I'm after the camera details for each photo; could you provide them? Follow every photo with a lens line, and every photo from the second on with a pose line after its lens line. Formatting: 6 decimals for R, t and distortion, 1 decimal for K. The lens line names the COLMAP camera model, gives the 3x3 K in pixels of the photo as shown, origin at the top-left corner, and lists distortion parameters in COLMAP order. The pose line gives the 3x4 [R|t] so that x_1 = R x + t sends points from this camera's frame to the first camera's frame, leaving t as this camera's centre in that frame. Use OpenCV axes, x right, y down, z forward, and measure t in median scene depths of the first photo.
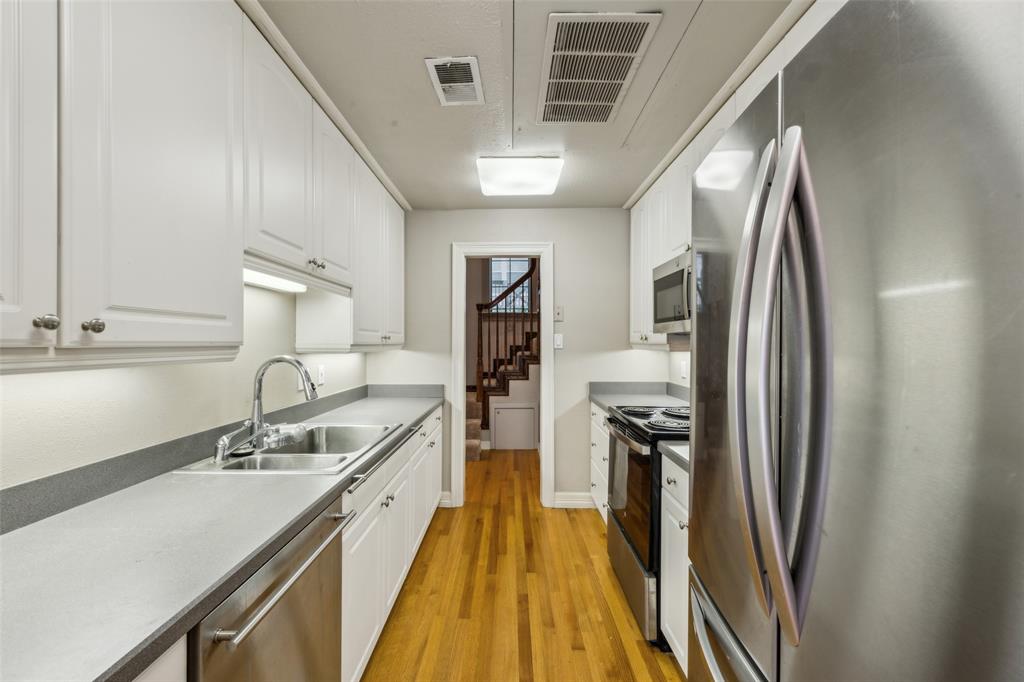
lens RADIAL K [[395.4, 0, 510.1], [0, 395.4, 344.4], [0, 0, 1]] dist [-0.004123, 0.000373]
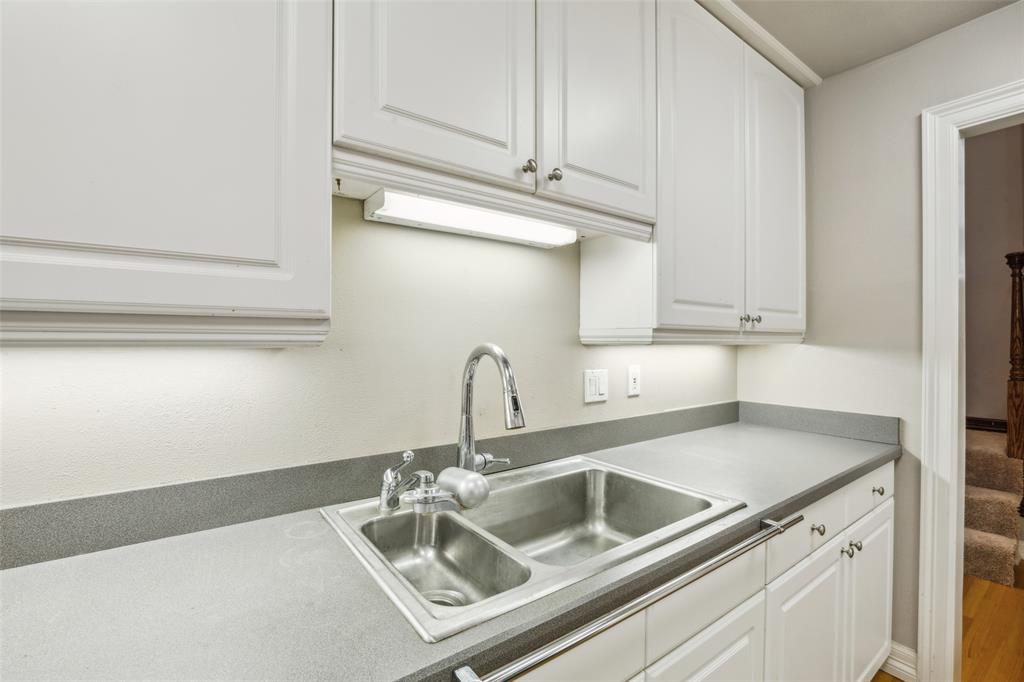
lens RADIAL K [[455.3, 0, 504.6], [0, 455.3, 338.1], [0, 0, 1]] dist [-0.017669, 0.001411]
pose [[0.591726, -0.002837, -0.806134, -0.017150], [-0.004342, 0.999968, -0.006706, 0.014598], [0.806127, 0.007468, 0.591695, 0.370869]]
